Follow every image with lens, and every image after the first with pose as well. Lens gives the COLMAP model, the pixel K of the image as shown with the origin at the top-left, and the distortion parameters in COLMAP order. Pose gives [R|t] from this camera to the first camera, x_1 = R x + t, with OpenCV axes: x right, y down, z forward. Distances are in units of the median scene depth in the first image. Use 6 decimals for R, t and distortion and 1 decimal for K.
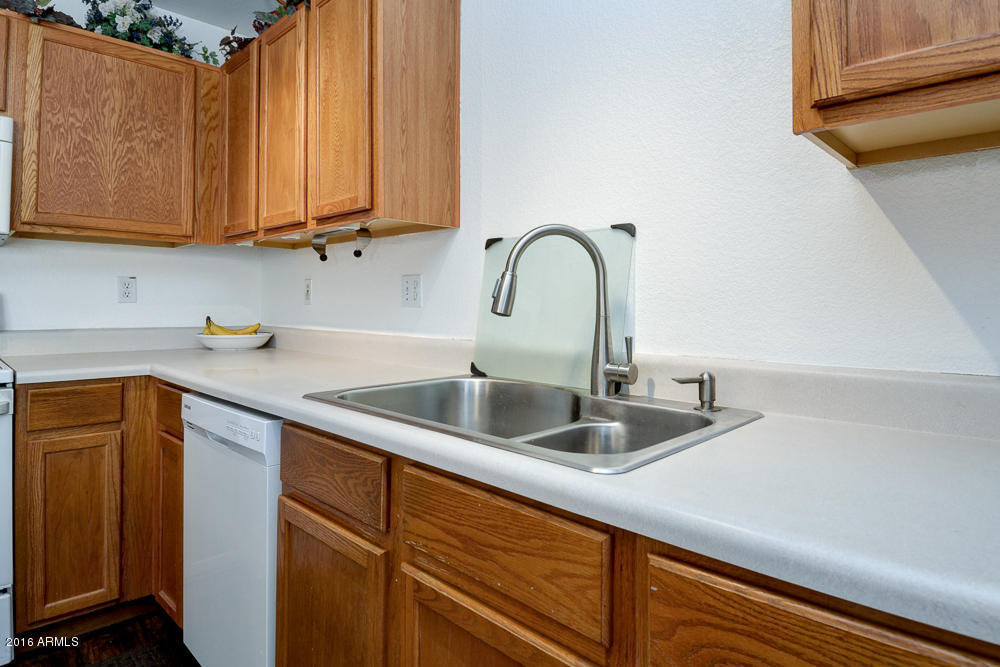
lens RADIAL K [[534.4, 0, 501.1], [0, 534.4, 329.5], [0, 0, 1]] dist [0.003558, -0.031211]
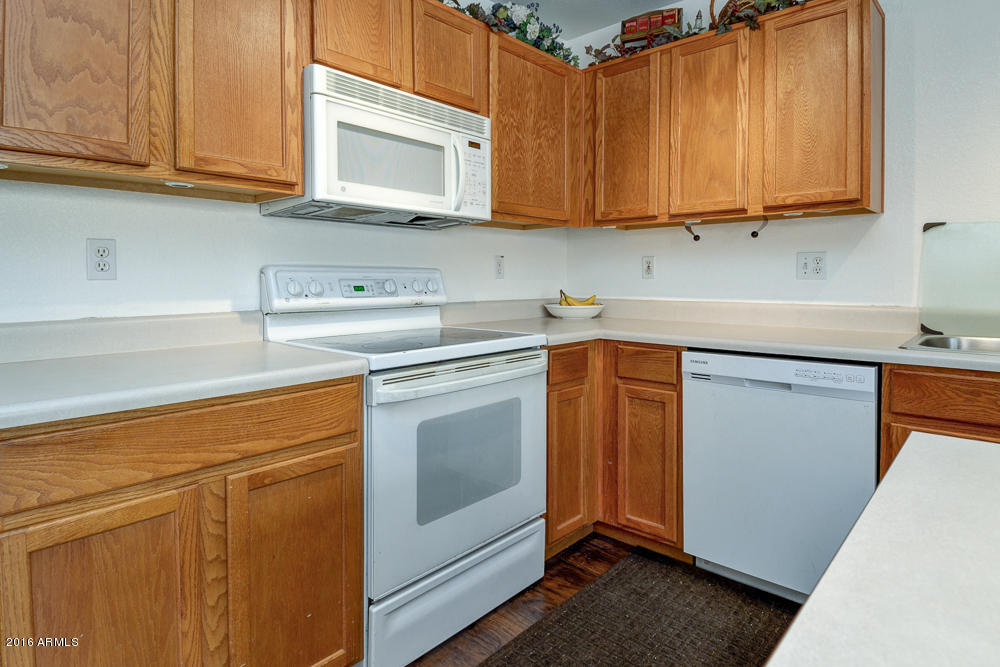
lens RADIAL K [[534.4, 0, 501.1], [0, 534.4, 329.5], [0, 0, 1]] dist [0.003558, -0.031211]
pose [[0.999914, -0.013143, -0.000226, -0.830404], [0.013139, 0.998777, 0.047668, 0.004369], [-0.000401, -0.047667, 0.998863, -0.192984]]
